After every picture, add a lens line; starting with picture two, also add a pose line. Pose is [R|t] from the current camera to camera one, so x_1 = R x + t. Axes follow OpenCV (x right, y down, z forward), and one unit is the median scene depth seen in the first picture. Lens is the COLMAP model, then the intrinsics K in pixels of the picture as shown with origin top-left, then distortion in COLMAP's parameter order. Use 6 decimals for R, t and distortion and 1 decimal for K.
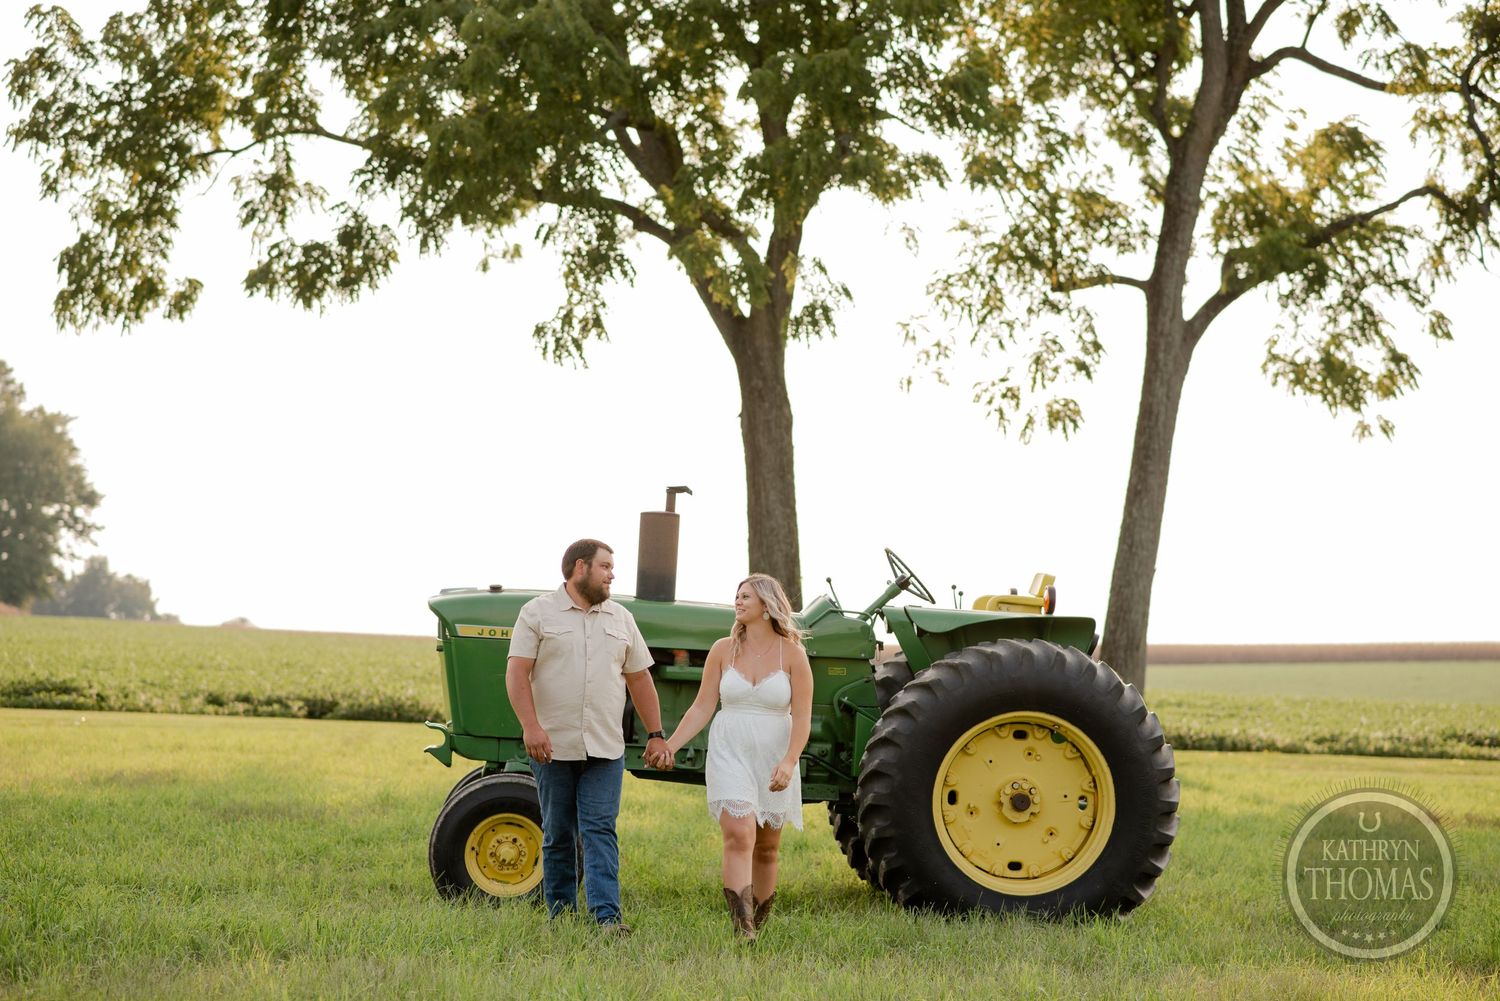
lens RADIAL K [[3673.8, 0, 765.0], [0, 3673.8, 505.4], [0, 0, 1]] dist [0.089346, 0.000000]
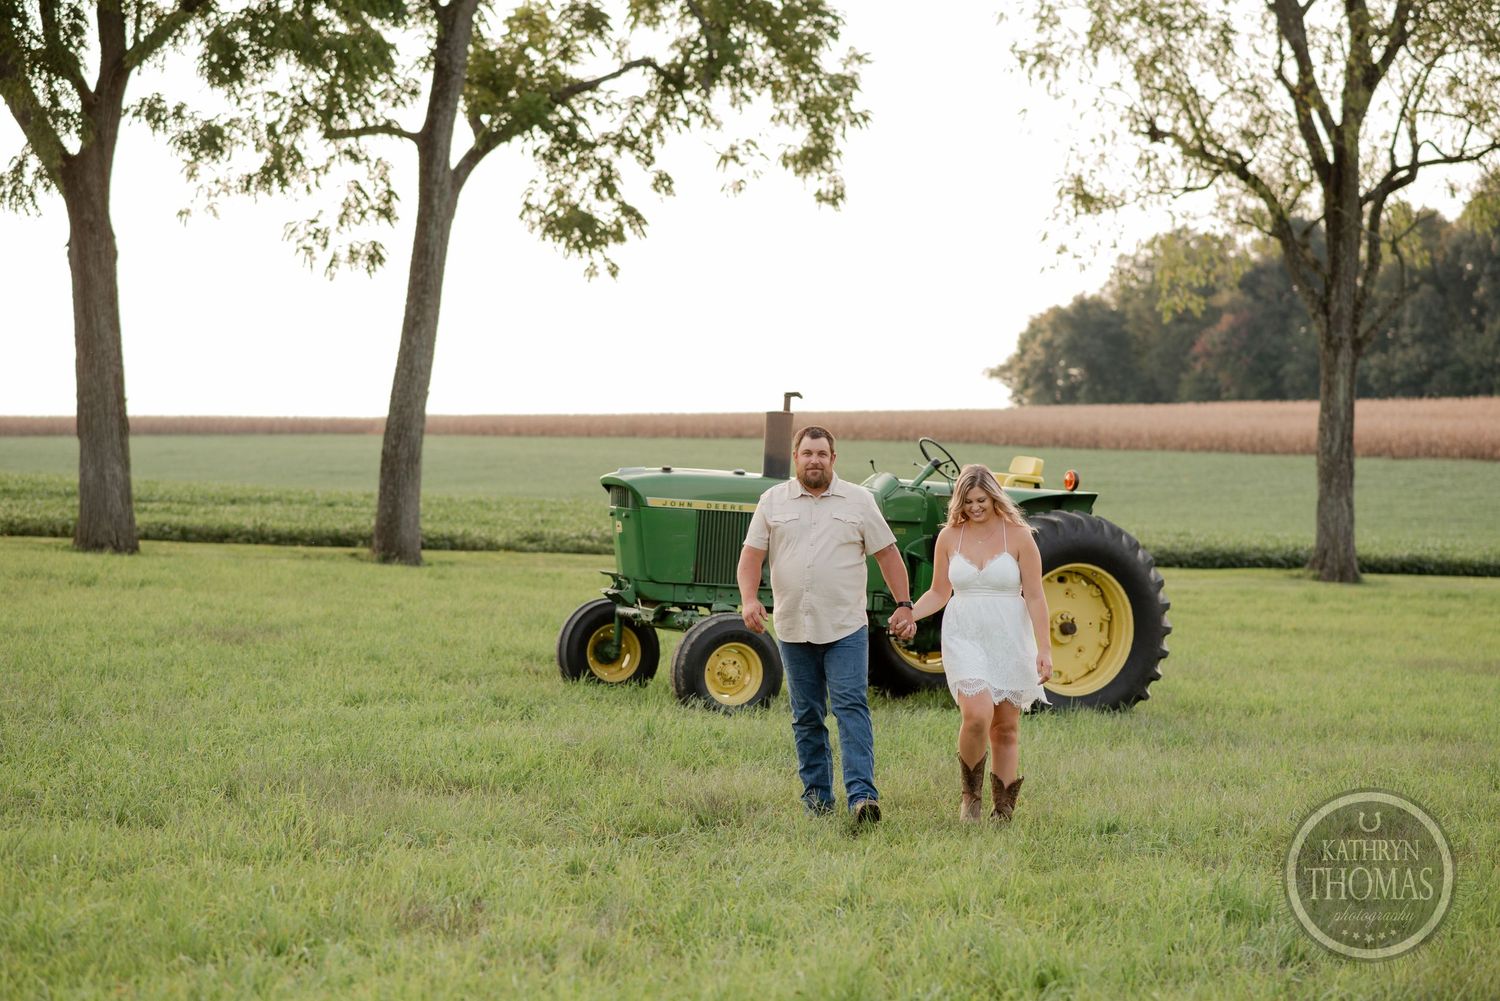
lens RADIAL K [[3673.8, 0, 752.0], [0, 3673.8, 500.9], [0, 0, 1]] dist [0.089346, 0.000000]
pose [[0.933681, 0.001066, 0.358103, -0.207195], [-0.023495, 0.998023, 0.058287, -0.017336], [-0.357333, -0.062835, 0.931861, -0.093274]]
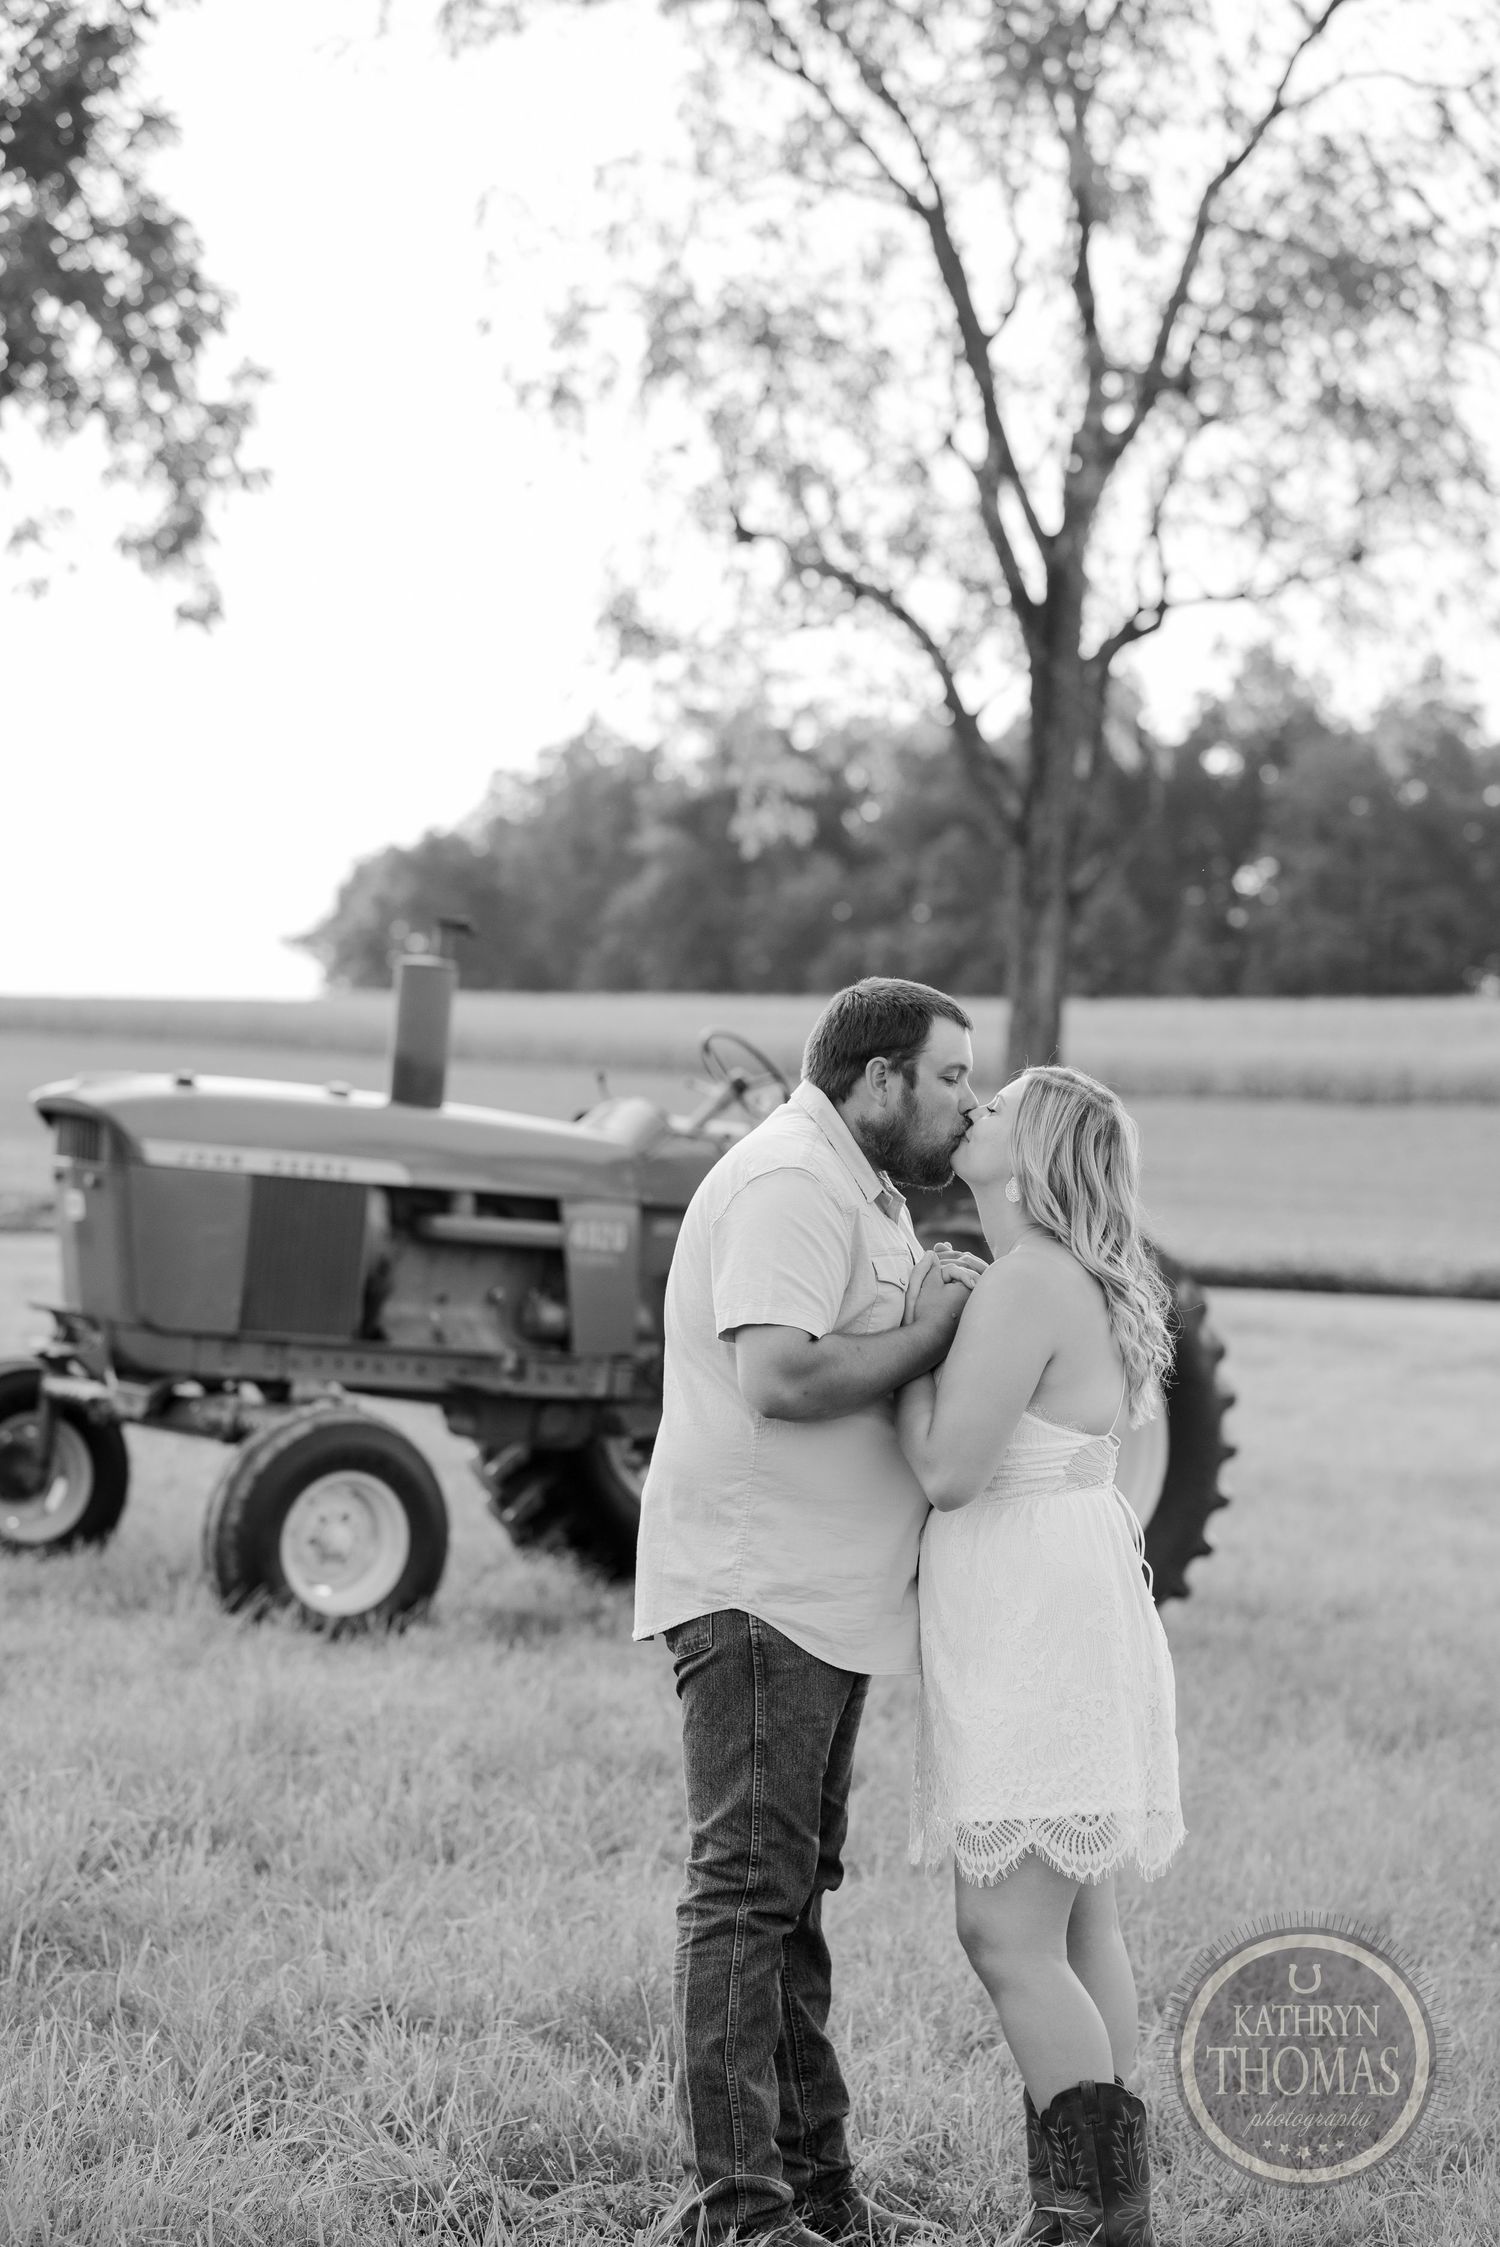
lens RADIAL K [[5503.4, 0, 756.8], [0, 5503.4, 1112.1], [0, 0, 1]] dist [0.089346, 0.000000]
pose [[0.866168, 0.026485, 0.499050, -0.176146], [-0.057669, 0.997221, 0.047169, -0.007658], [-0.496414, -0.069636, 0.865288, 0.078001]]
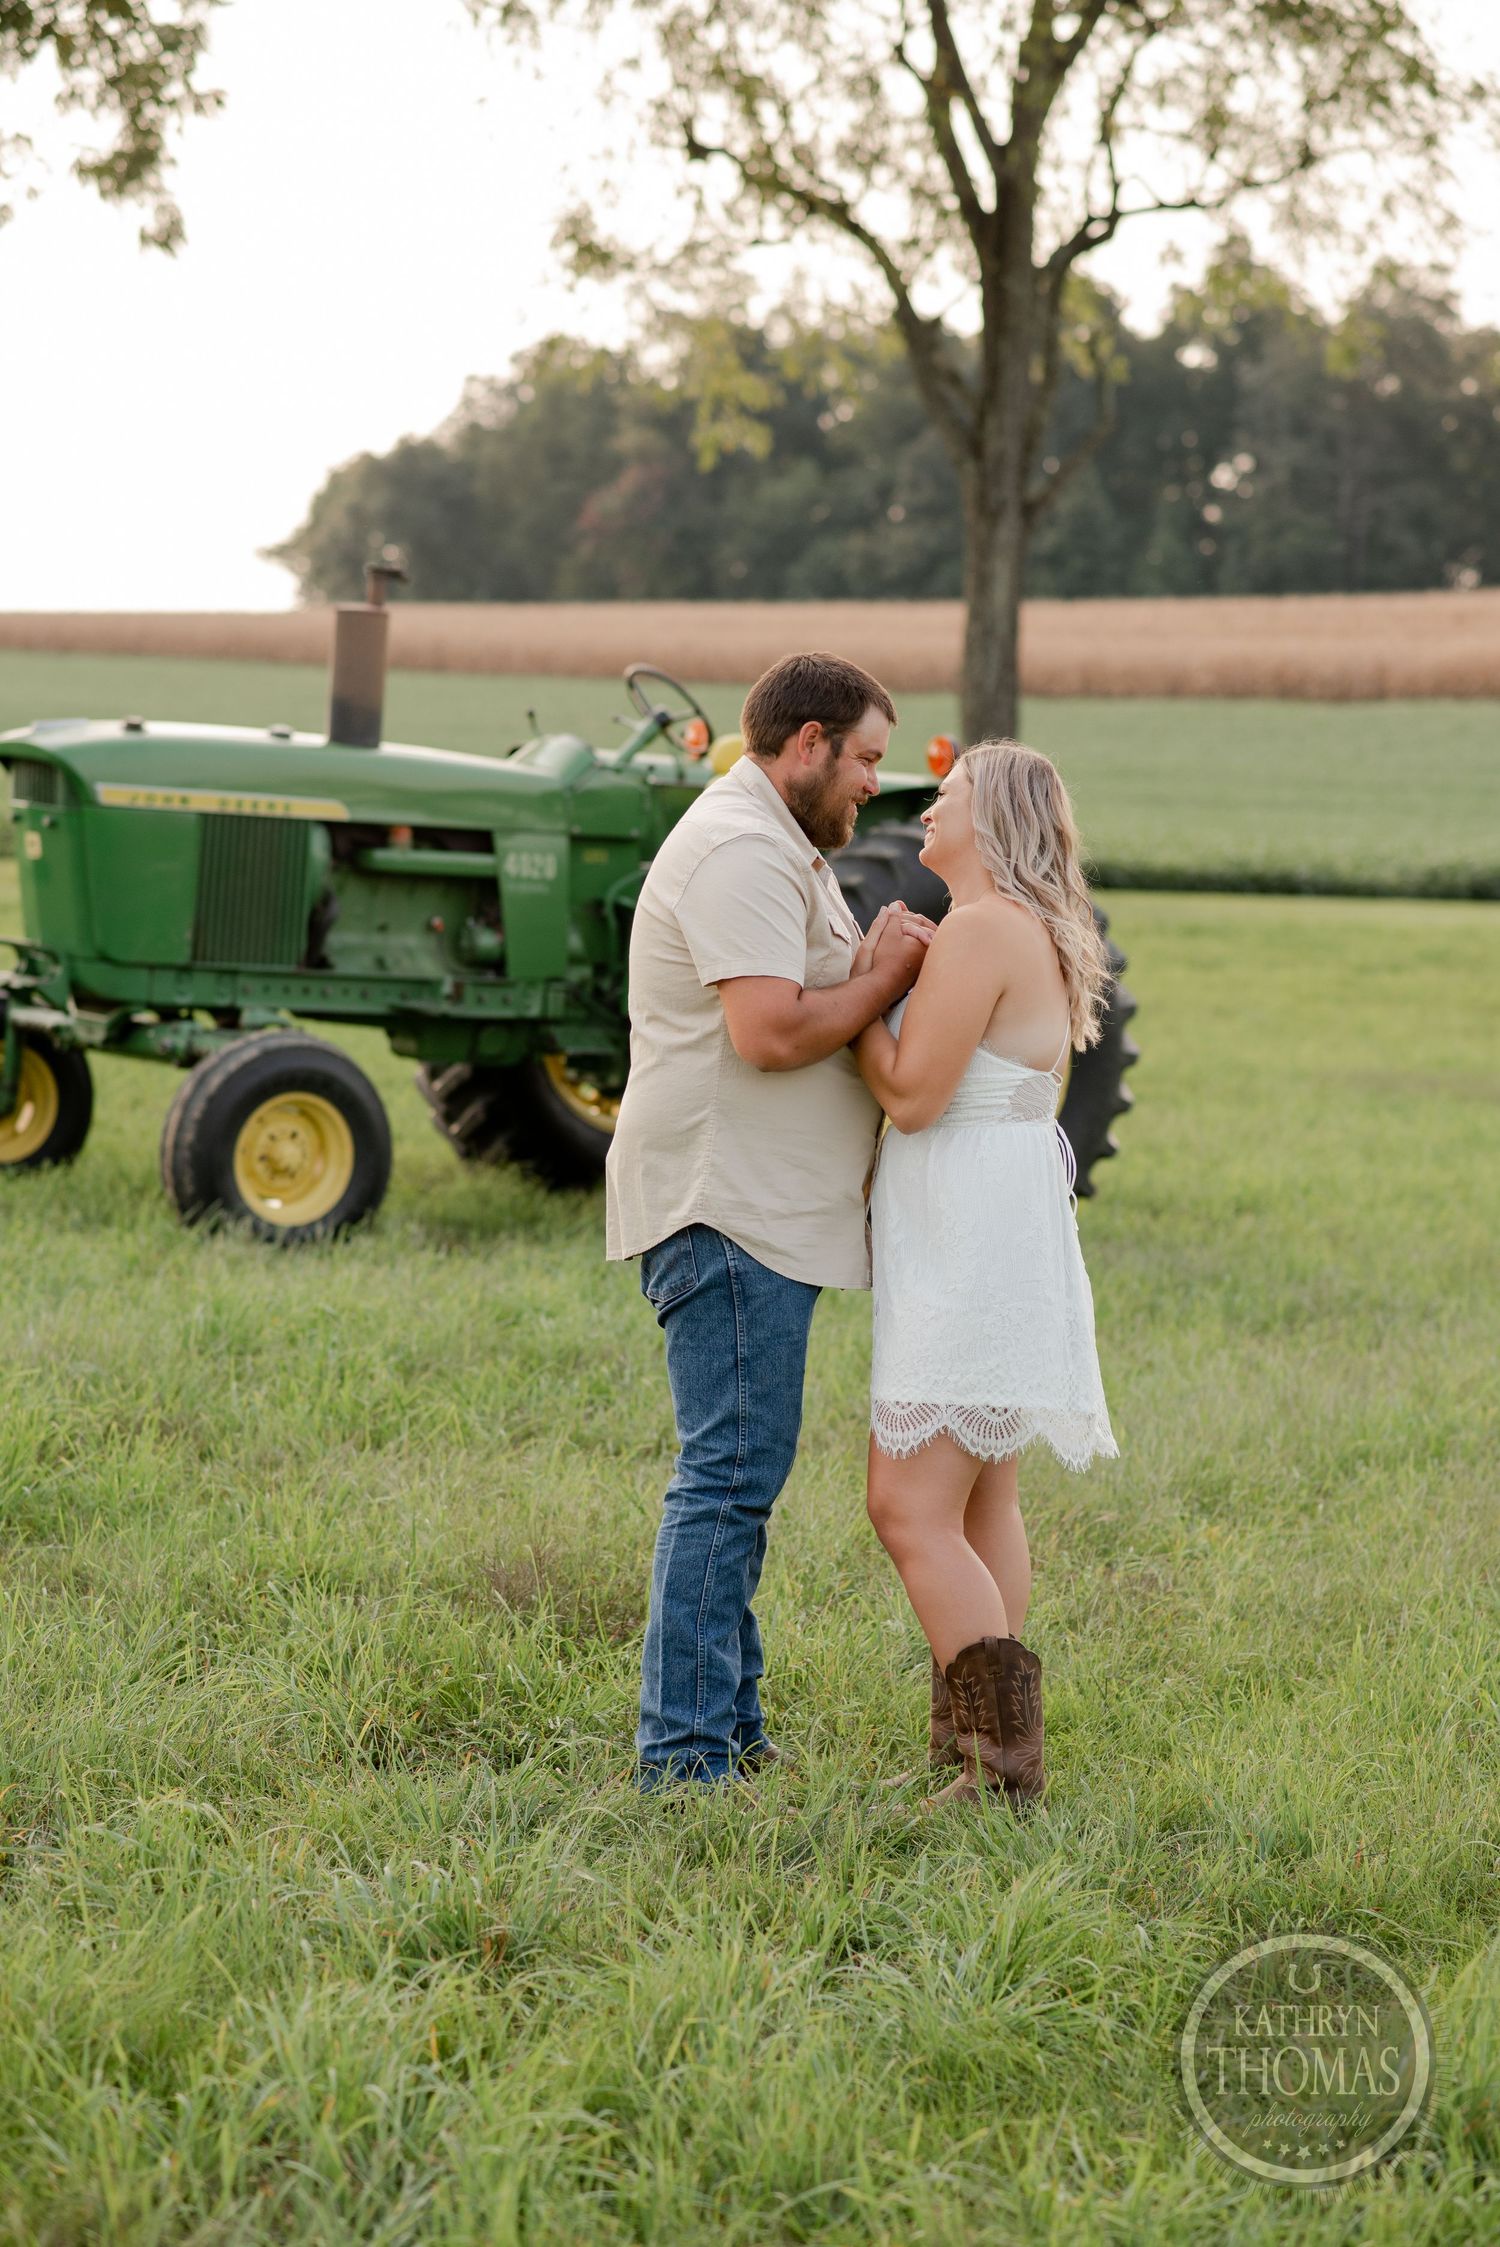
lens RADIAL K [[5503.4, 0, 751.7], [0, 5503.4, 1125.4], [0, 0, 1]] dist [0.089346, 0.000000]
pose [[0.865432, -0.025075, 0.500399, -0.183396], [-0.041230, 0.991795, 0.121005, -0.011090], [-0.499328, -0.125353, 0.857297, 0.056461]]
